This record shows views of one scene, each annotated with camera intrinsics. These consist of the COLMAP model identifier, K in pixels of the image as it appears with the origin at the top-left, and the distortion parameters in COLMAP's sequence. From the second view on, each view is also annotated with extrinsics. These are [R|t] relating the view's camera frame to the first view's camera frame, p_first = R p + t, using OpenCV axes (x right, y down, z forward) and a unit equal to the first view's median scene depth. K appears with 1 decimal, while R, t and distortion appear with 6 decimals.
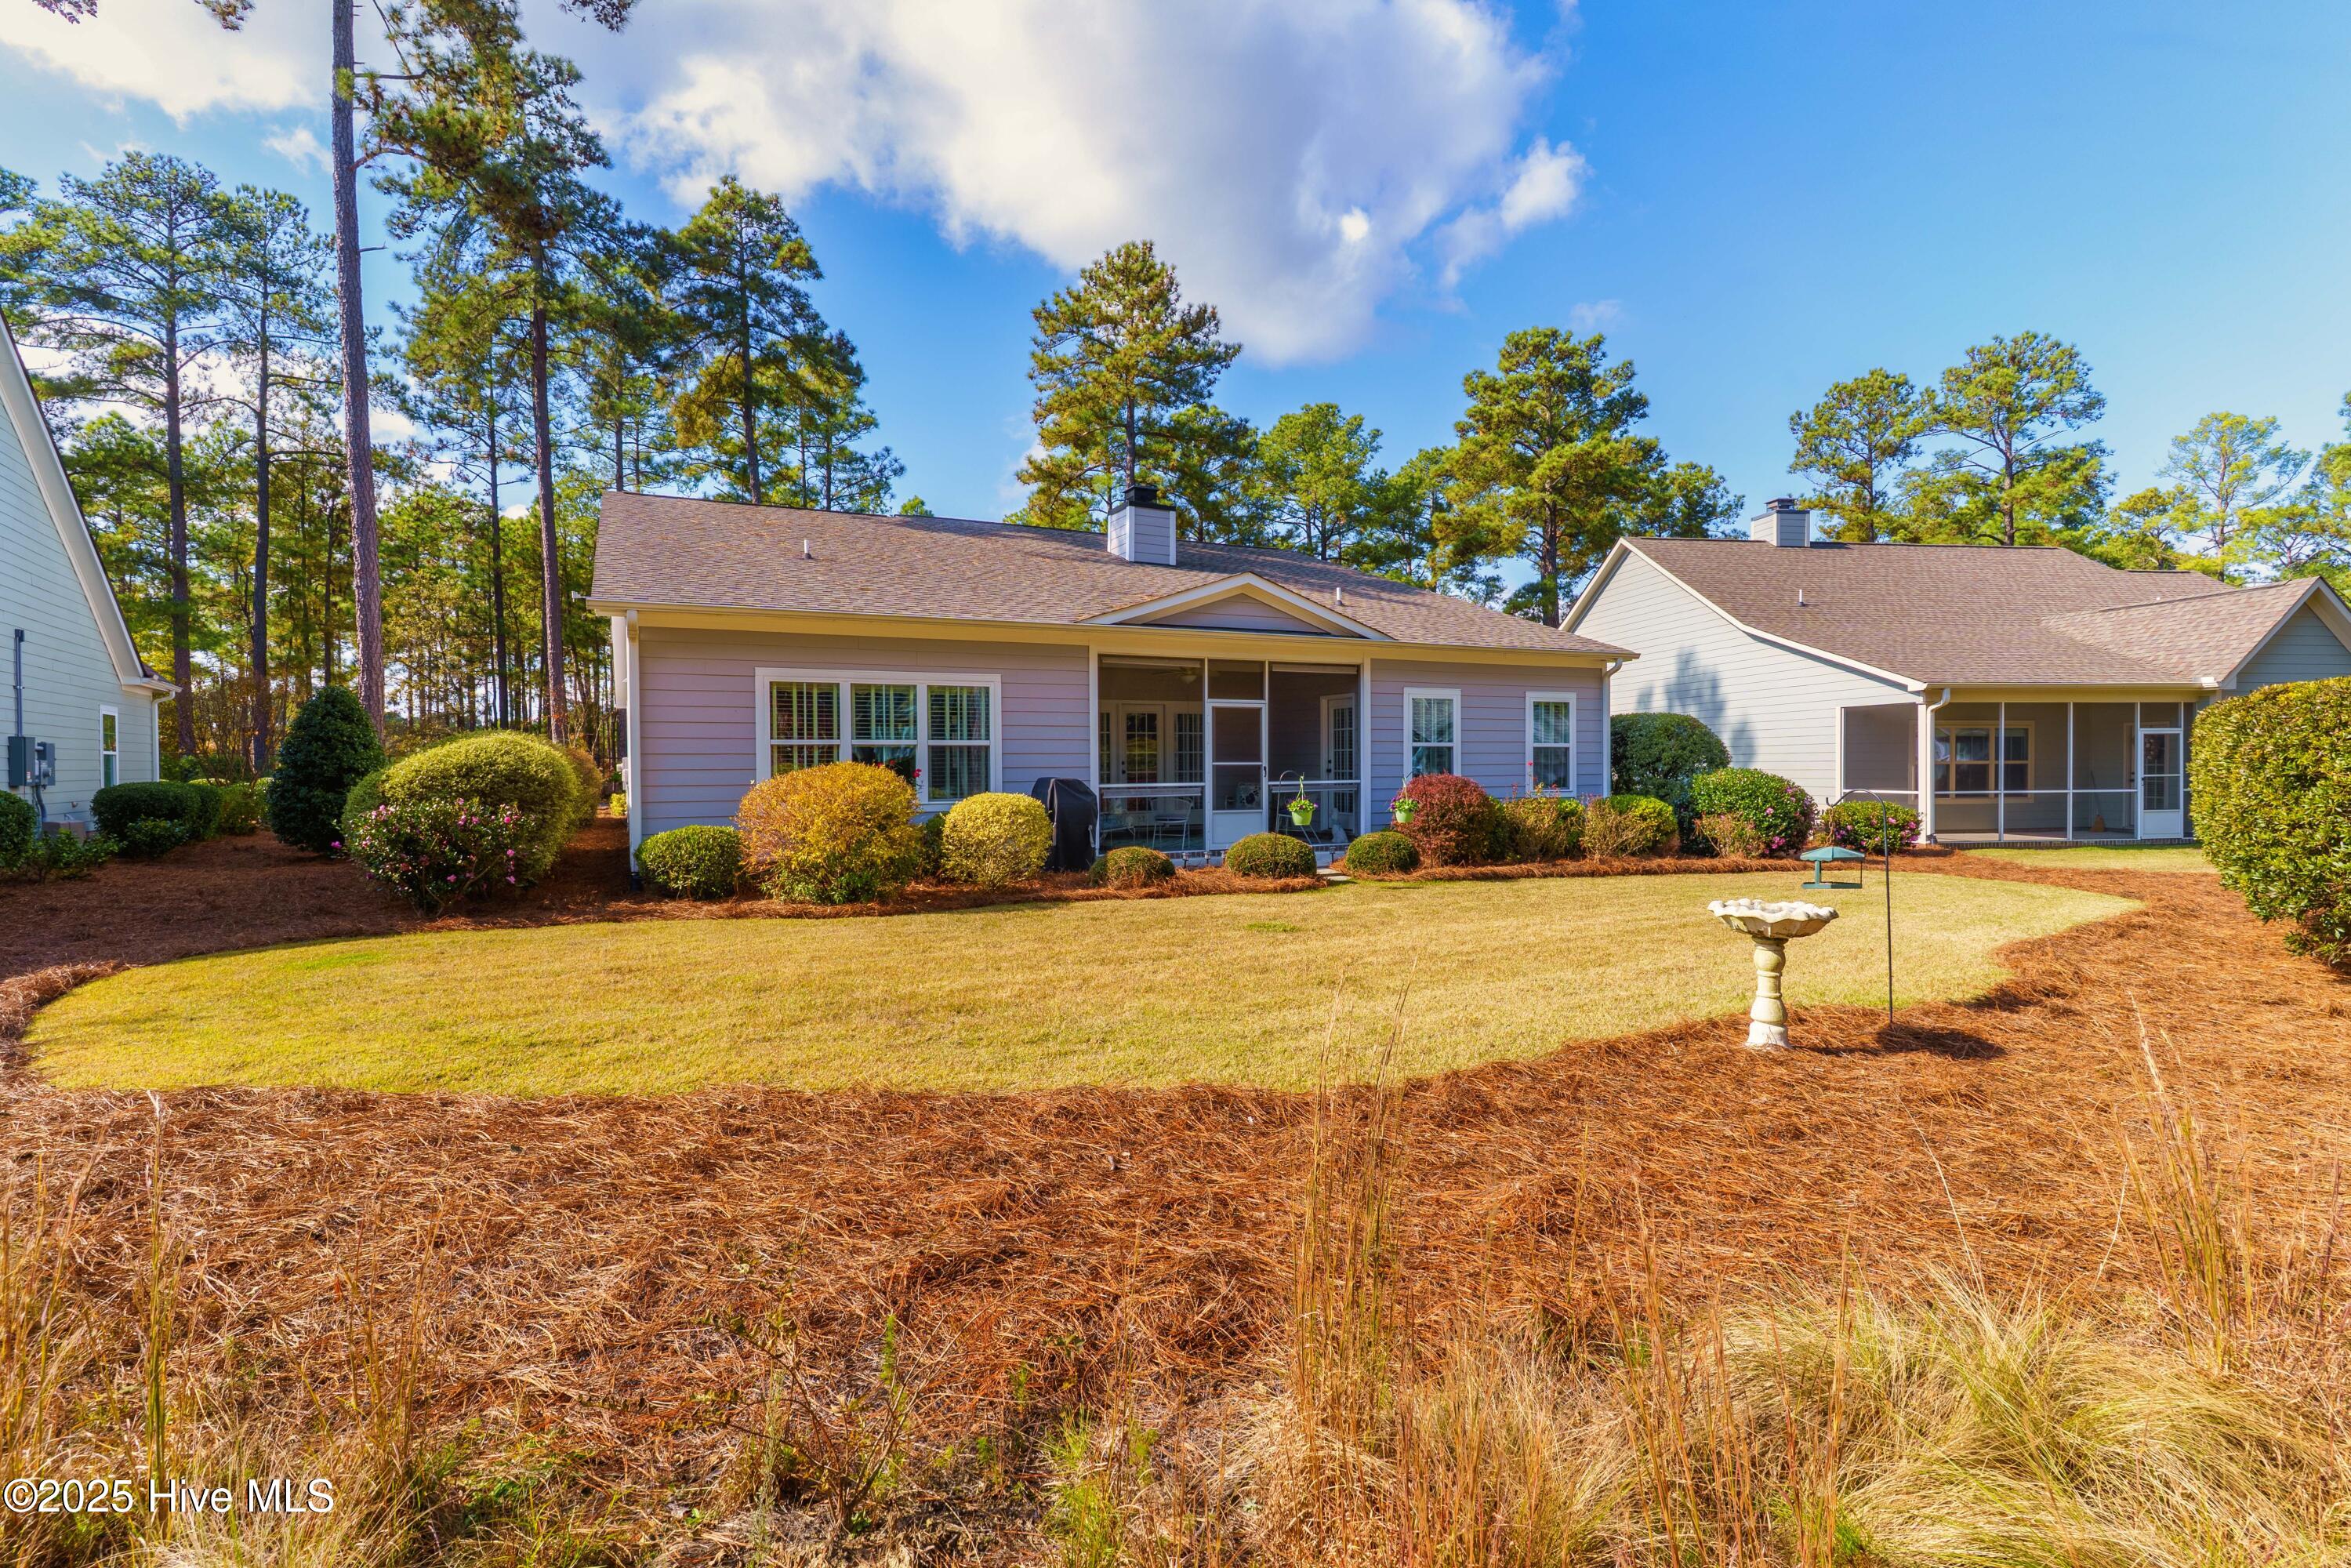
lens RADIAL K [[1216.2, 0, 1170.2], [0, 1216.2, 744.5], [0, 0, 1]] dist [0.003819, -0.000690]
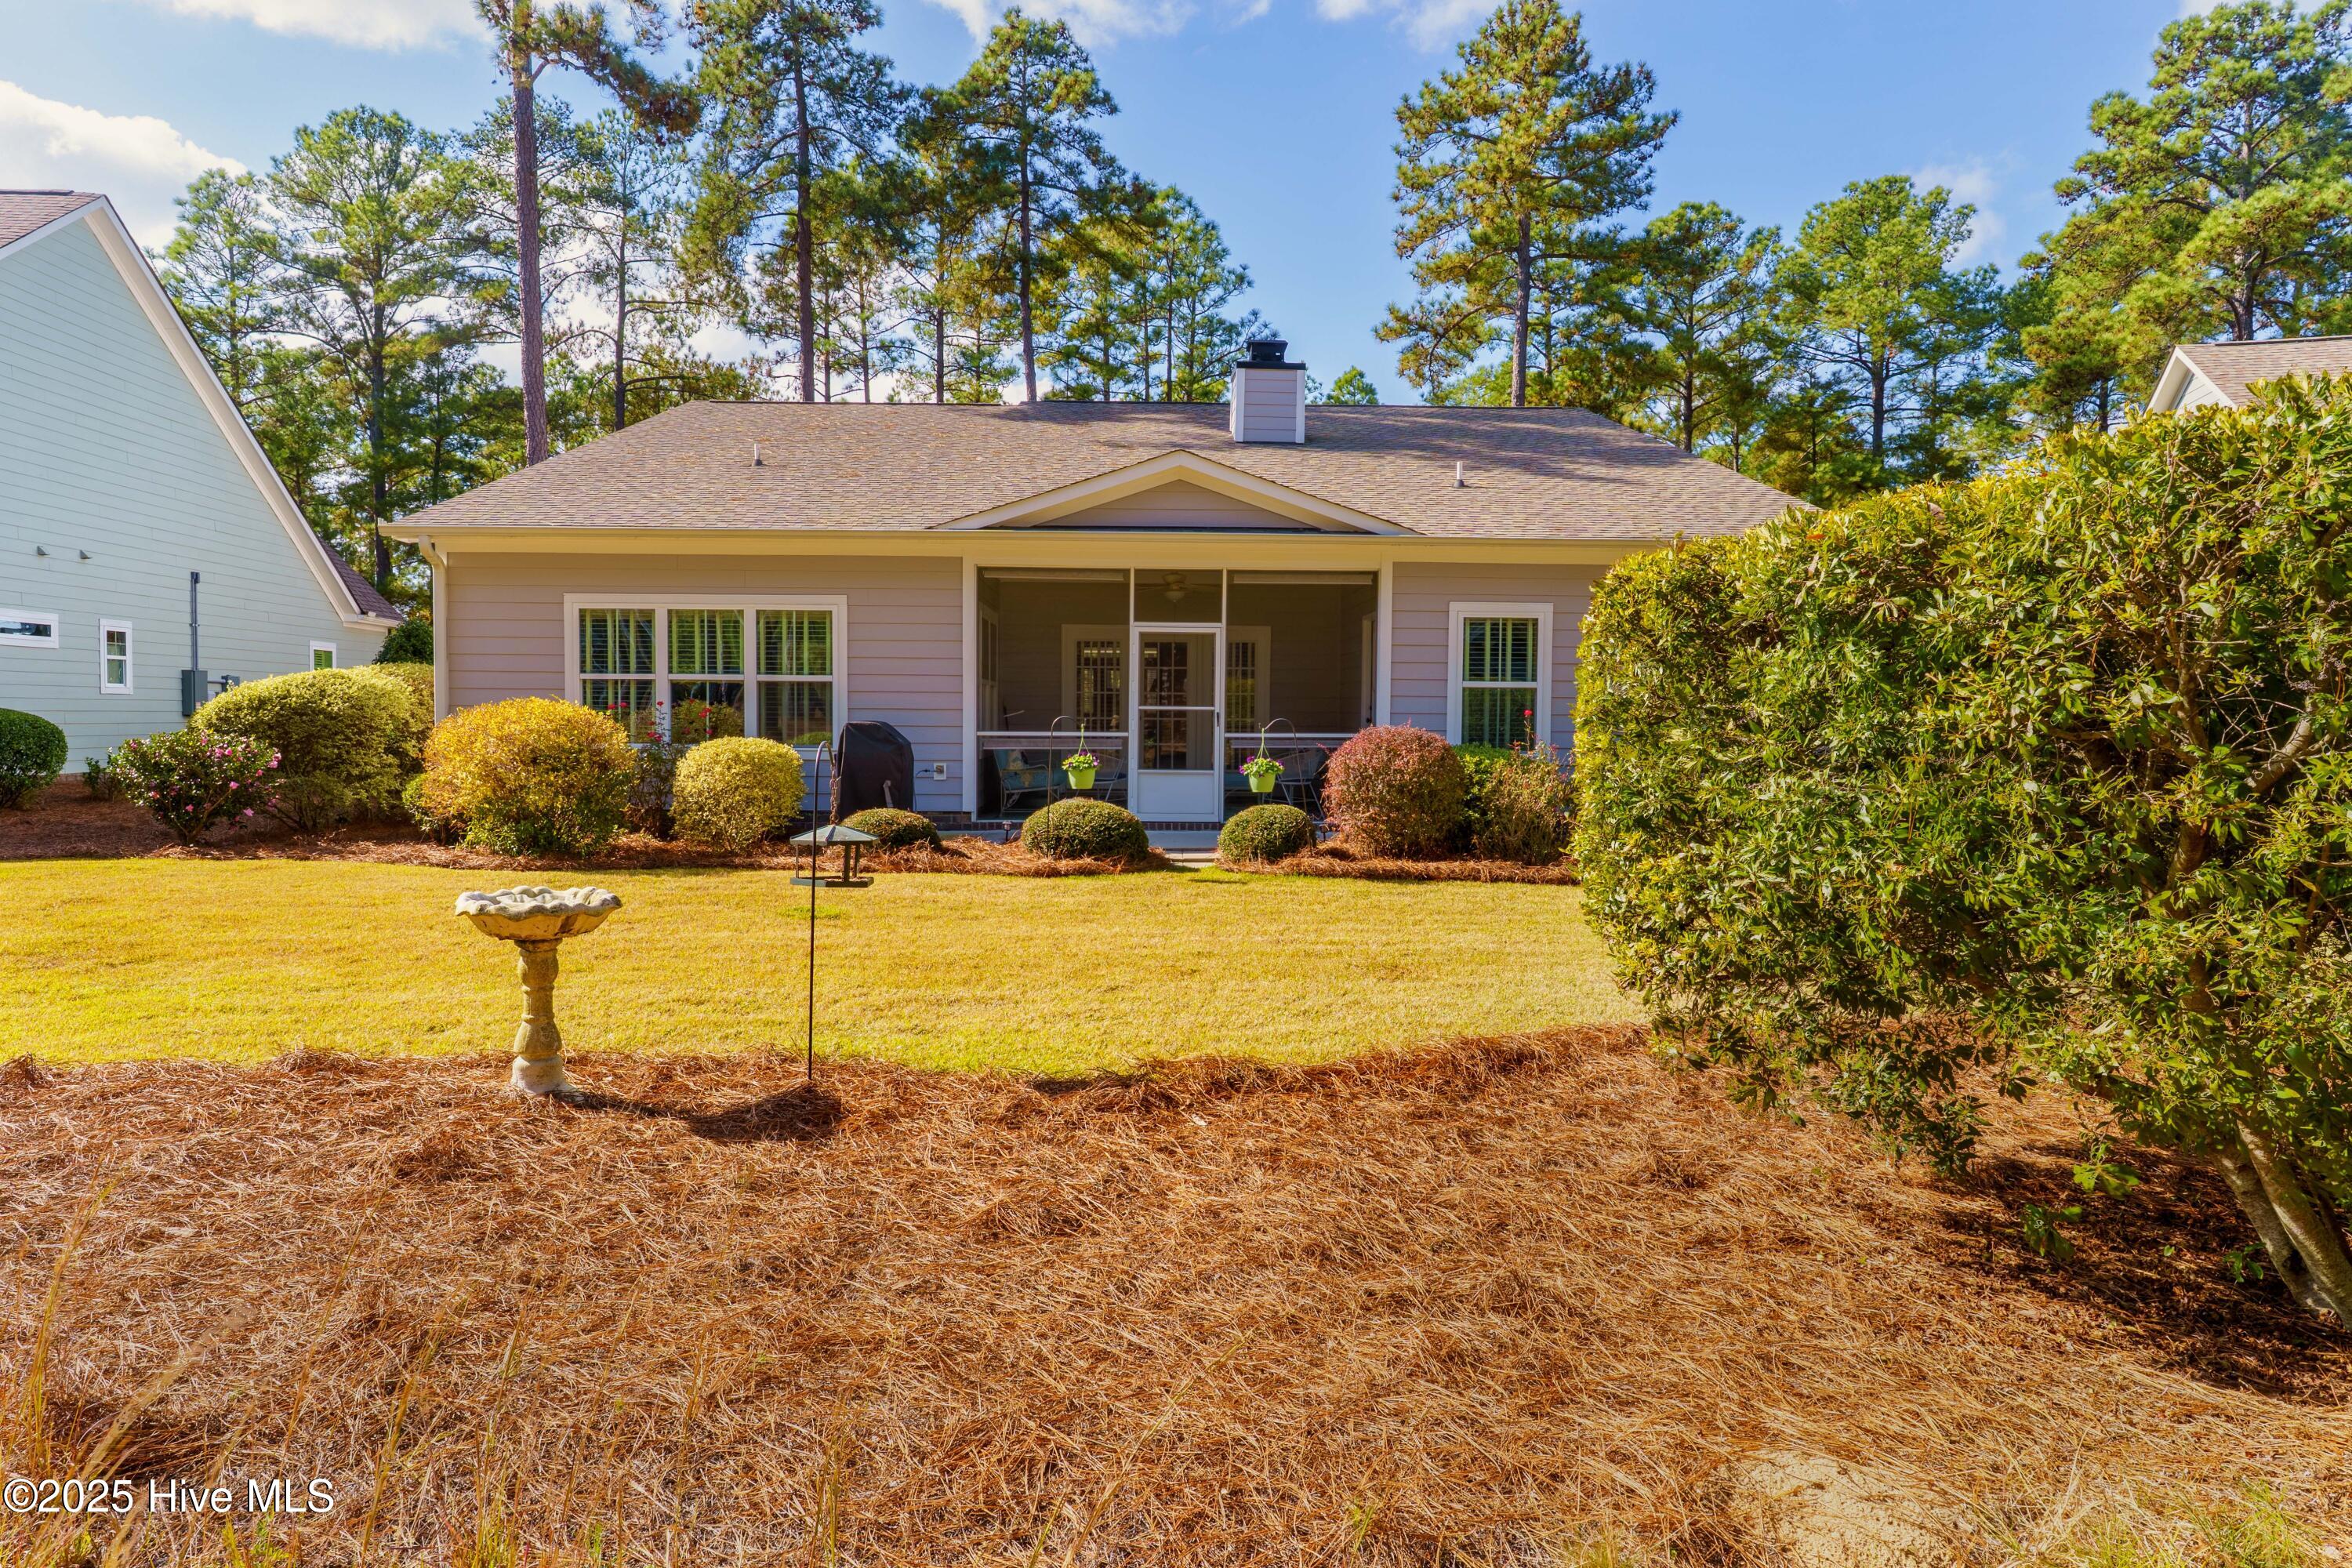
lens RADIAL K [[1584.5, 0, 1175.6], [0, 1584.5, 718.6], [0, 0, 1]] dist [-0.000106, -0.000908]
pose [[0.893887, 0.014885, -0.448045, 0.237717], [-0.005936, 0.999754, 0.021370, 0.000659], [0.448253, -0.016443, 0.893756, 0.061818]]
